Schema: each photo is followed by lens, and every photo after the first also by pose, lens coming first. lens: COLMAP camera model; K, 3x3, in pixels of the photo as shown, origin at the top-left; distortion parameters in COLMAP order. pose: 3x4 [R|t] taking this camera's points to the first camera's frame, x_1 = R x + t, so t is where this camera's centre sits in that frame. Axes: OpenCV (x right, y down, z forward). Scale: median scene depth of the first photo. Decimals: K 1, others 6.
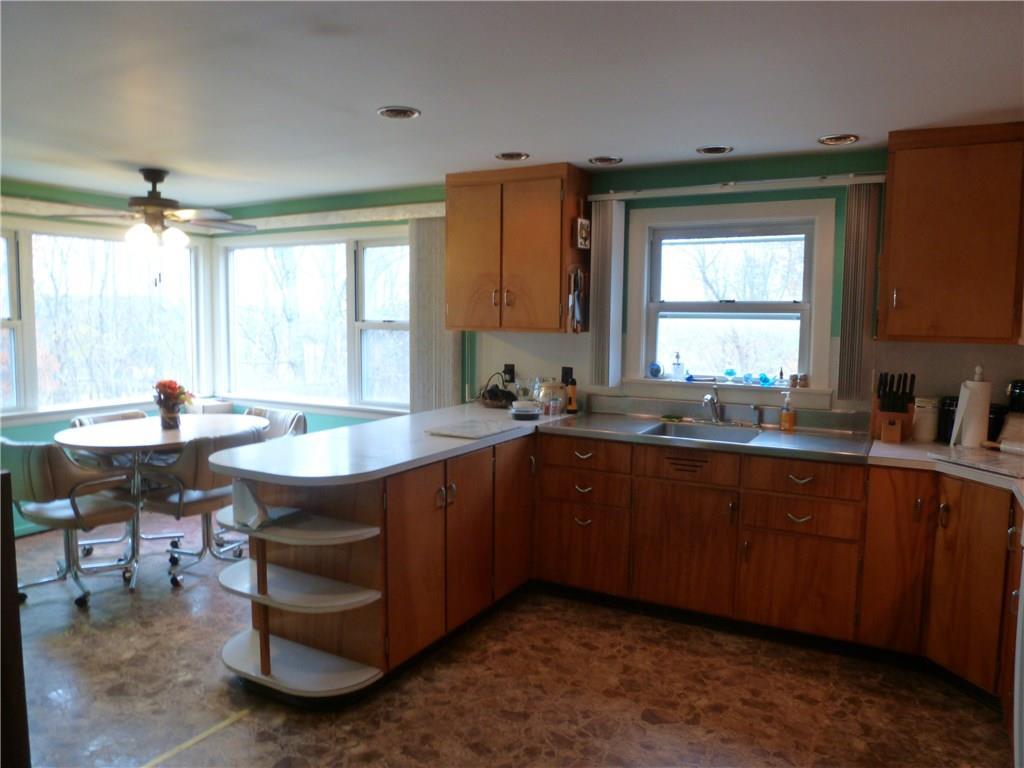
lens RADIAL K [[737.5, 0, 512.0], [0, 737.5, 384.0], [0, 0, 1]] dist [-0.059197, 0.016552]
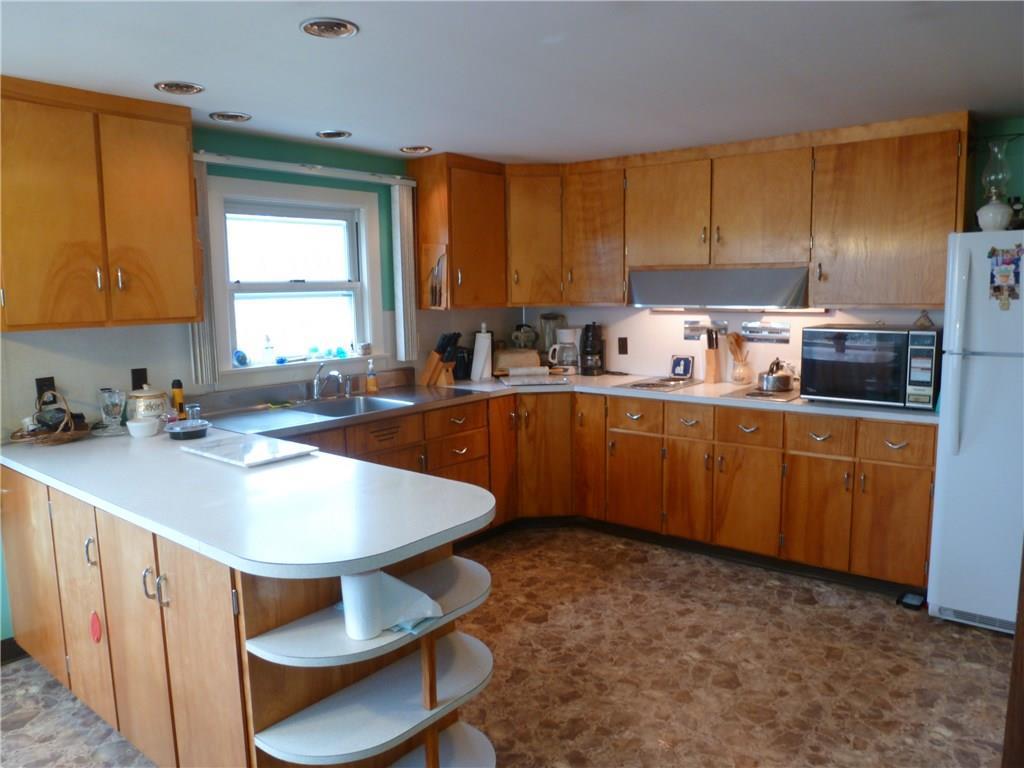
lens RADIAL K [[737.5, 0, 512.0], [0, 737.5, 384.0], [0, 0, 1]] dist [-0.059197, 0.016552]
pose [[0.172890, -0.139355, 0.975033, -0.842286], [0.111849, 0.986314, 0.121135, -0.078041], [-0.978570, 0.088114, 0.186111, 0.675078]]
